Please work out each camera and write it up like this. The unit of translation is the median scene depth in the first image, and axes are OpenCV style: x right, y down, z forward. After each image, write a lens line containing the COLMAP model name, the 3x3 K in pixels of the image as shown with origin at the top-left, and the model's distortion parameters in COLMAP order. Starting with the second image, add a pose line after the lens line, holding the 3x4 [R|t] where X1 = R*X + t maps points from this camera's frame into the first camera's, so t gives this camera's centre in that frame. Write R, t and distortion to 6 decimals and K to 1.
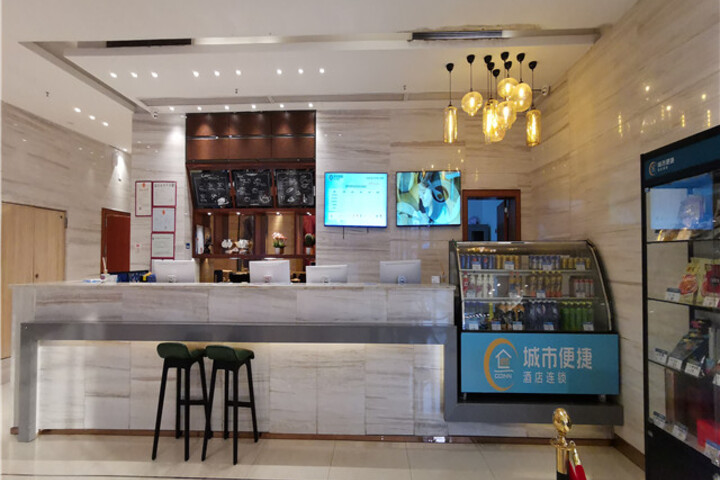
lens RADIAL K [[332.7, 0, 356.5], [0, 332.7, 246.7], [0, 0, 1]] dist [0.008039, 0.001436]
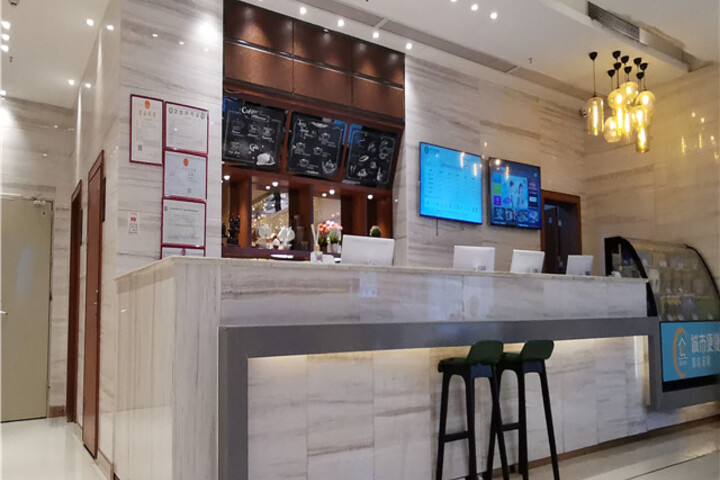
lens RADIAL K [[553.3, 0, 360.1], [0, 553.3, 278.6], [0, 0, 1]] dist [0.011460, -0.009092]
pose [[0.800517, 0.028734, 0.598620, -0.914632], [-0.002236, 0.998986, -0.044962, 0.128845], [-0.599305, 0.034655, 0.799770, 0.125519]]
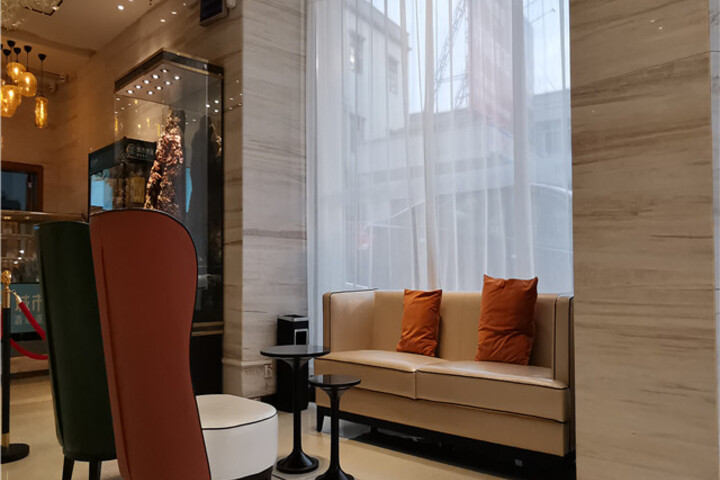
lens RADIAL K [[553.3, 0, 353.5], [0, 553.3, 254.5], [0, 0, 1]] dist [0.011460, -0.009092]
pose [[0.677749, 0.018679, 0.735056, -0.096431], [-0.012547, 0.999826, -0.013839, 0.104774], [-0.735186, 0.000156, 0.677865, -0.805559]]
